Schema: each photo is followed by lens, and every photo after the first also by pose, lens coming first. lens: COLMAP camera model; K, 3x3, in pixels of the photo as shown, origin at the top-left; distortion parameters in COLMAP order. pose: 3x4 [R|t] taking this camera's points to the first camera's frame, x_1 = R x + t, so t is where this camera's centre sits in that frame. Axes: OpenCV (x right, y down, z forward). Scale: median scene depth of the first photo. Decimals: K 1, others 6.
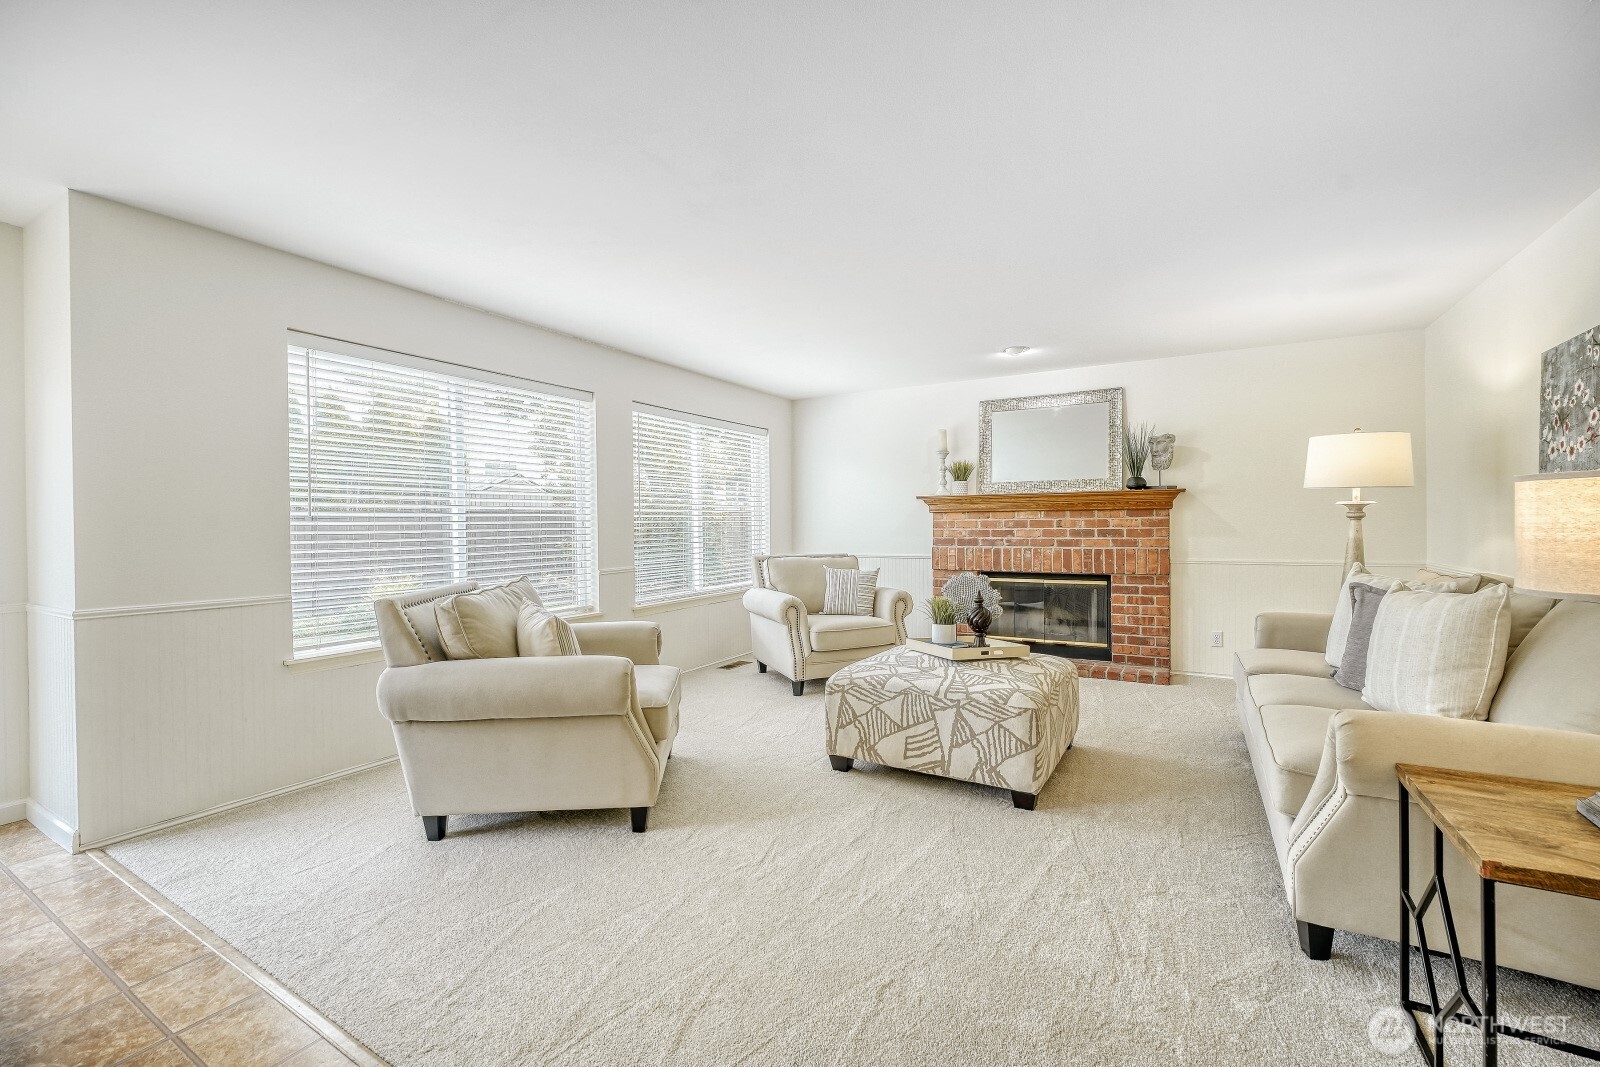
lens RADIAL K [[677.7, 0, 797.7], [0, 677.7, 533.2], [0, 0, 1]] dist [-0.004561, -0.000060]
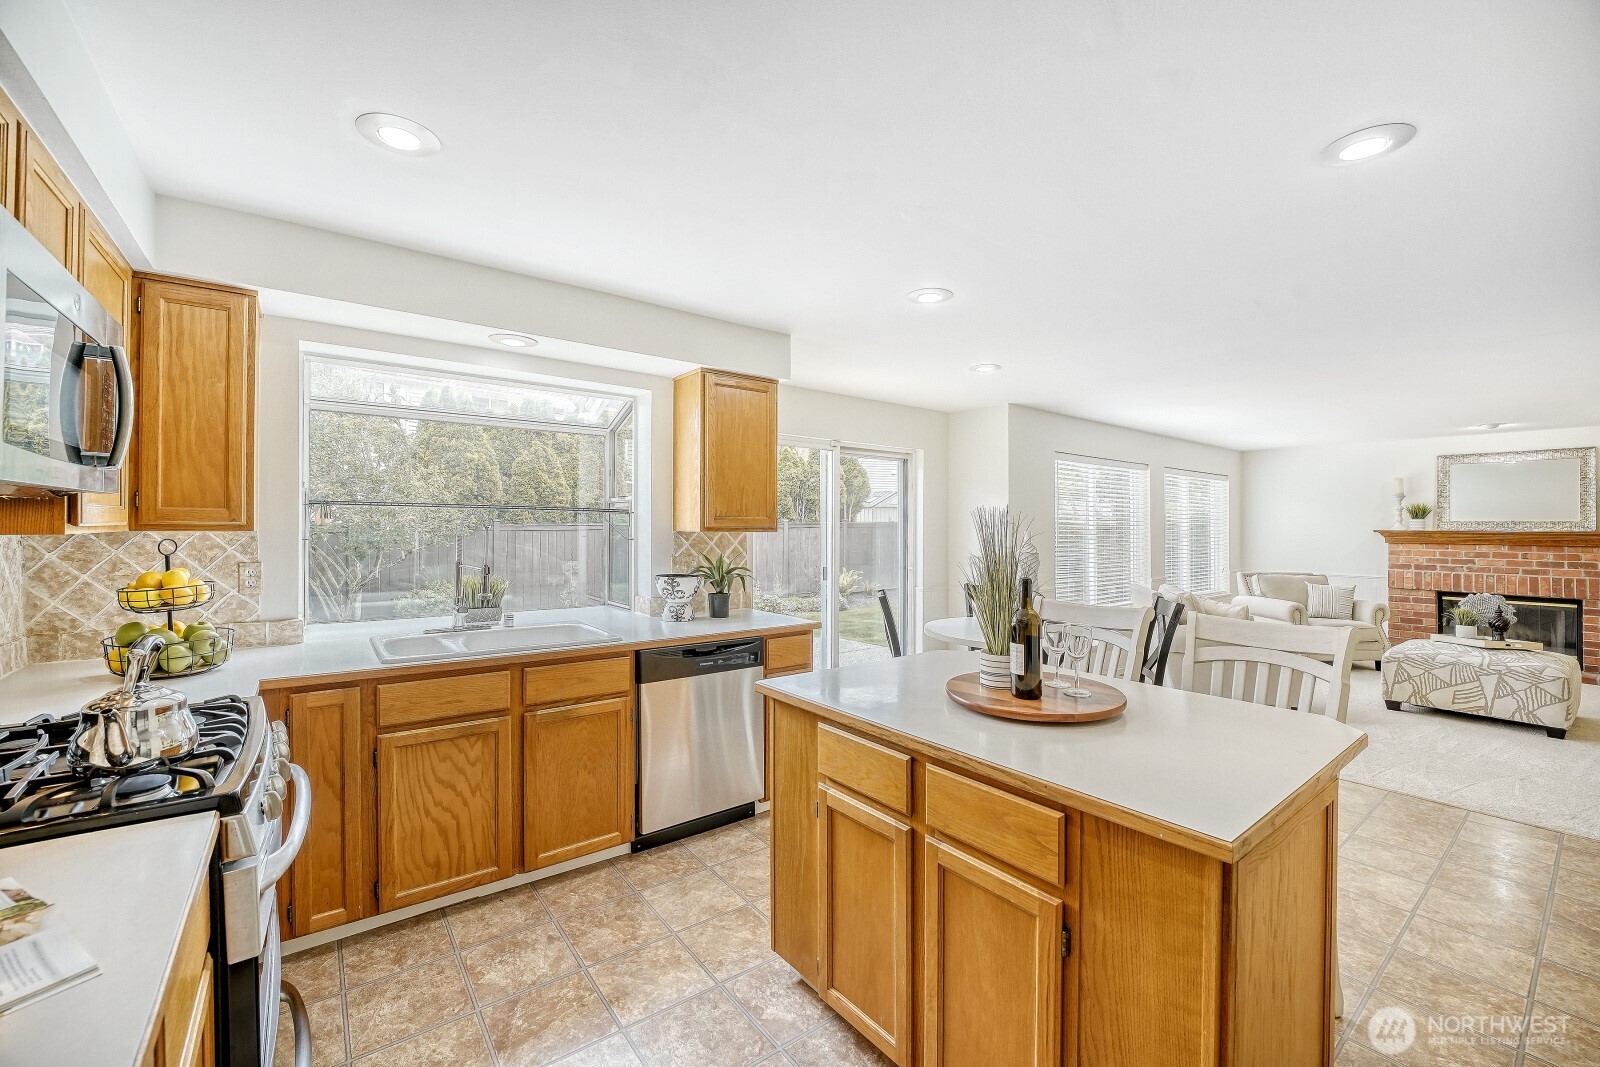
lens RADIAL K [[665.9, 0, 805.1], [0, 665.9, 523.0], [0, 0, 1]] dist [-0.001408, -0.000525]
pose [[0.936357, 0.016156, -0.350676, -0.428327], [-0.022253, 0.999663, -0.013364, -0.029652], [0.350342, 0.020317, 0.936401, -0.610502]]
